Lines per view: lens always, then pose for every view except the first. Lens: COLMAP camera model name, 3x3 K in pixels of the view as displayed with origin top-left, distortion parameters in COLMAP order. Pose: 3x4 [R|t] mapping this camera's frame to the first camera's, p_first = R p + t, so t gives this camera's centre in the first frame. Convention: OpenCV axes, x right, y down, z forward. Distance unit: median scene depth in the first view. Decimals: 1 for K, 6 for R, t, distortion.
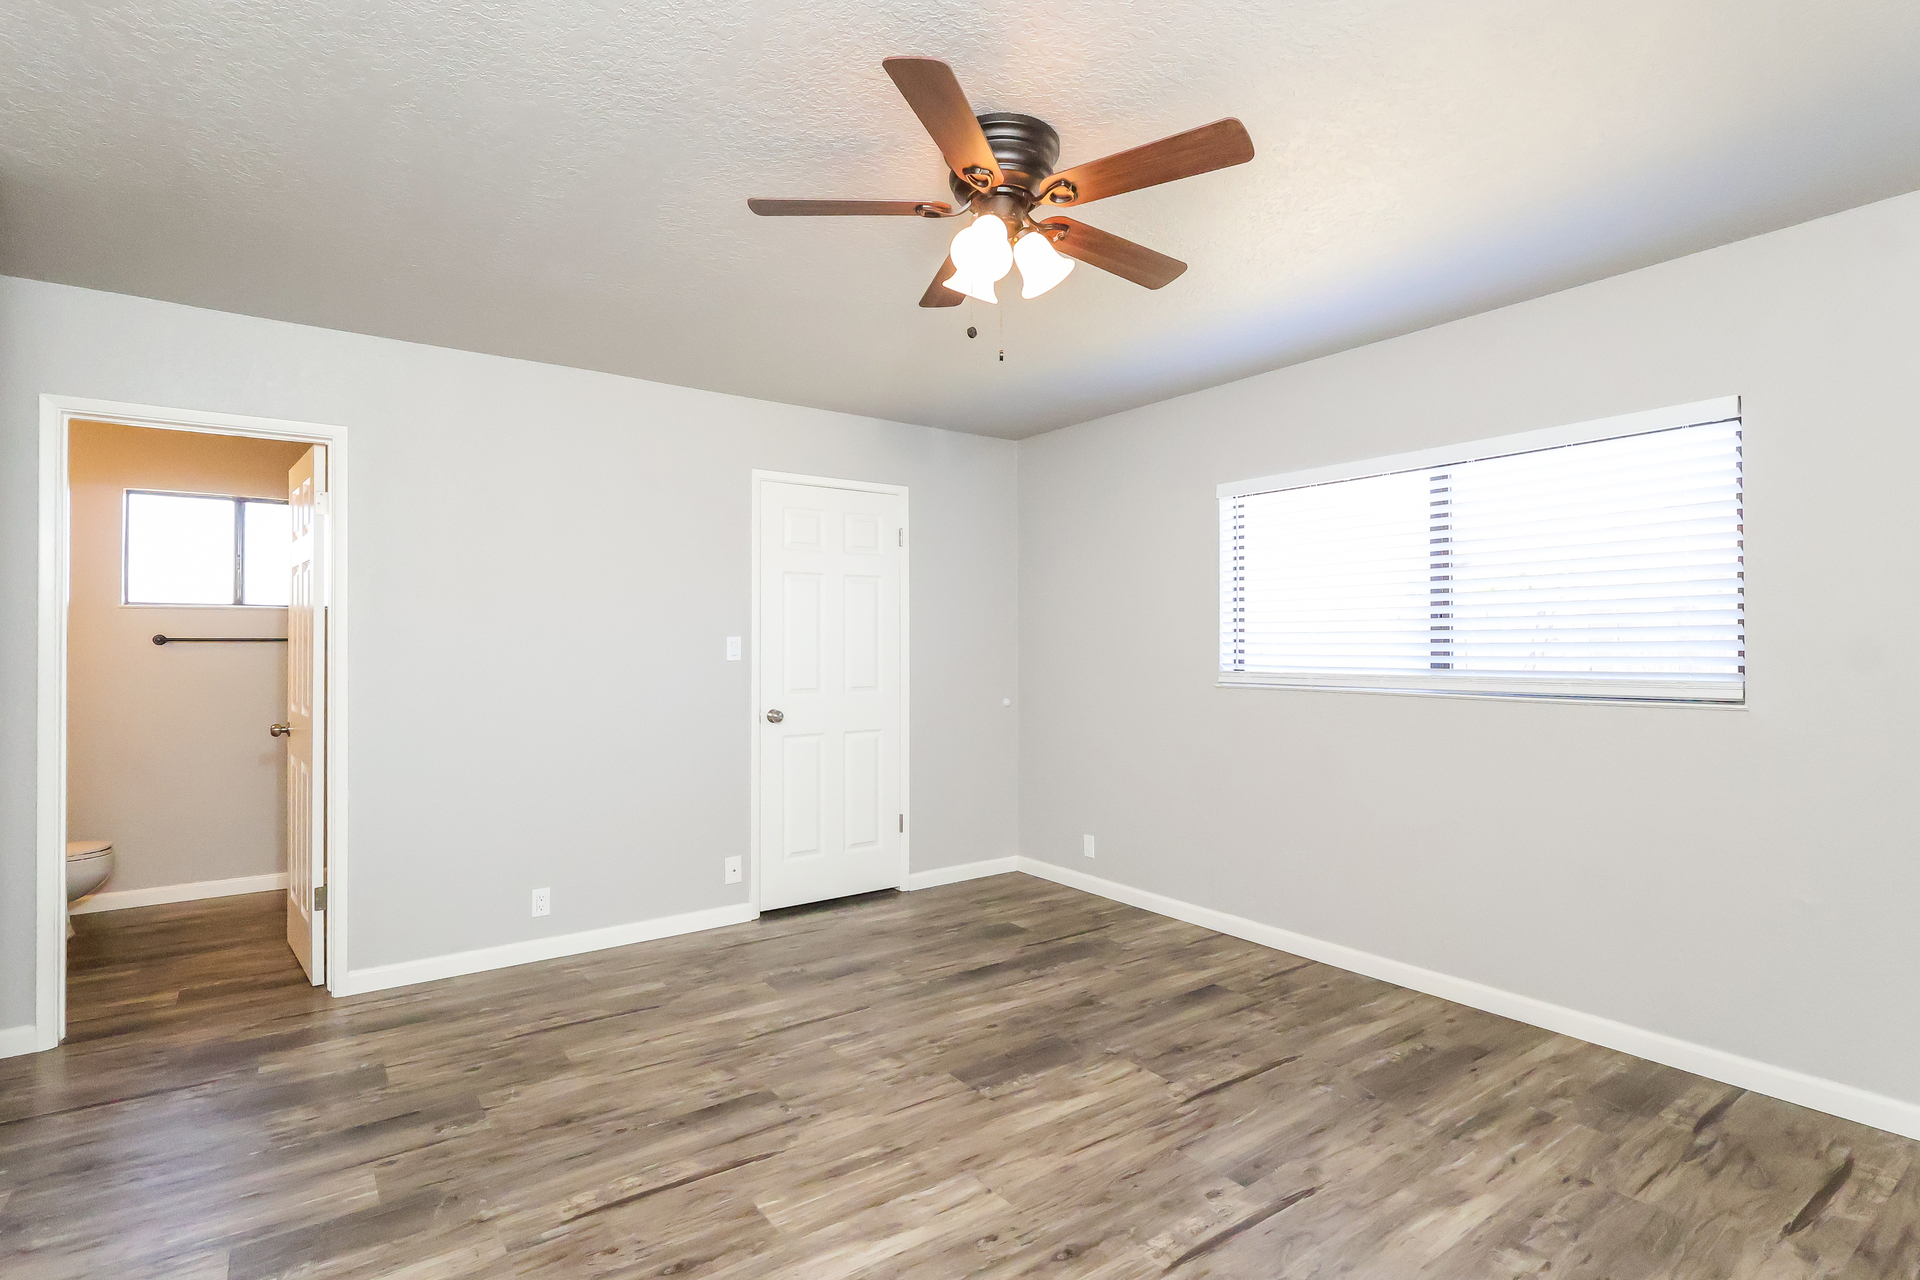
lens RADIAL K [[947.1, 0, 957.0], [0, 947.1, 644.3], [0, 0, 1]] dist [0.001950, 0.000135]
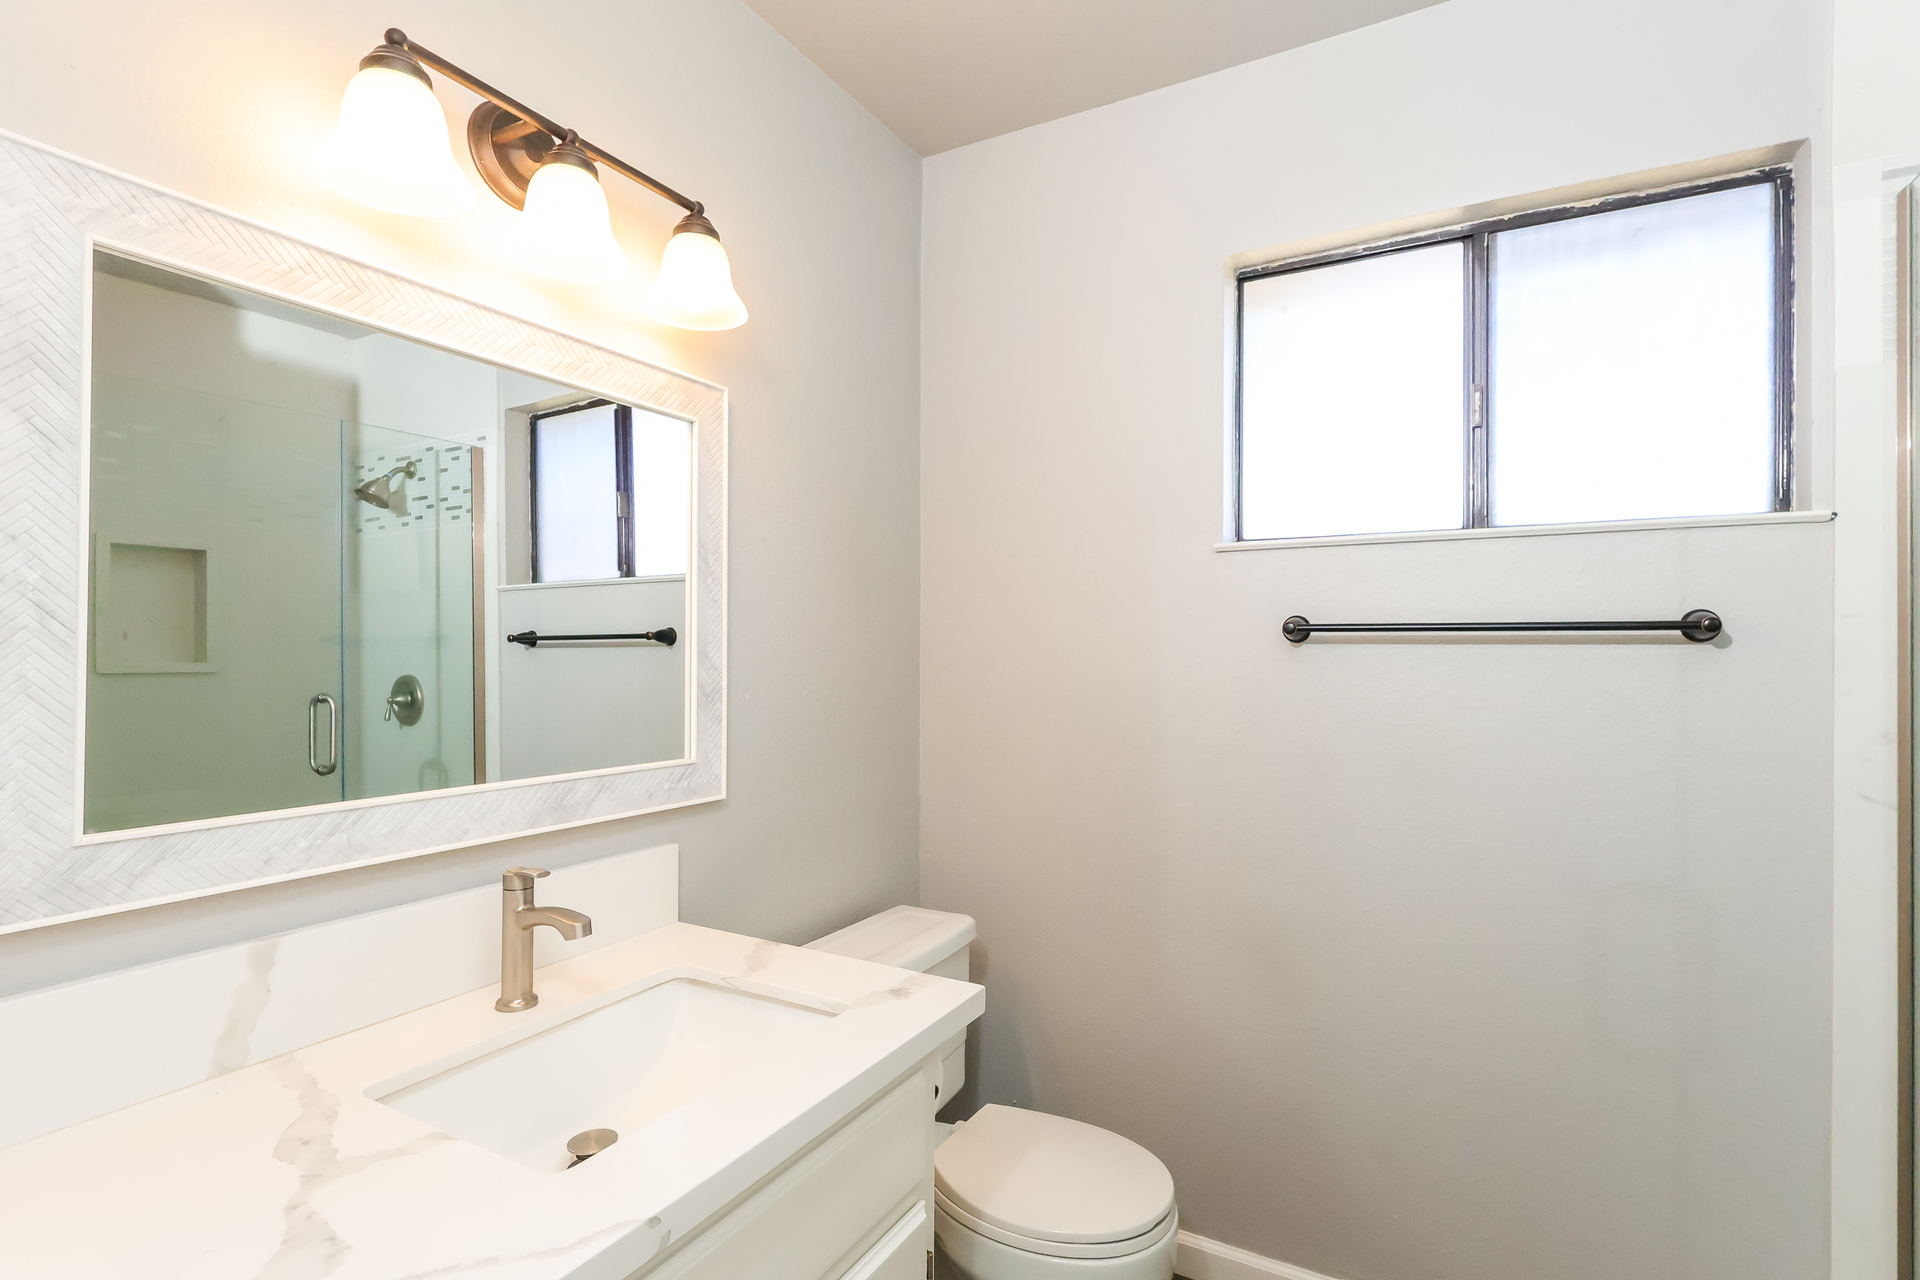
lens RADIAL K [[947.1, 0, 957.3], [0, 947.1, 646.6], [0, 0, 1]] dist [0.001950, 0.000135]
pose [[0.417614, 0.004652, -0.908613, -0.524916], [-0.002833, 0.999989, 0.003818, 0.001231], [0.908620, 0.000980, 0.417622, 0.686320]]
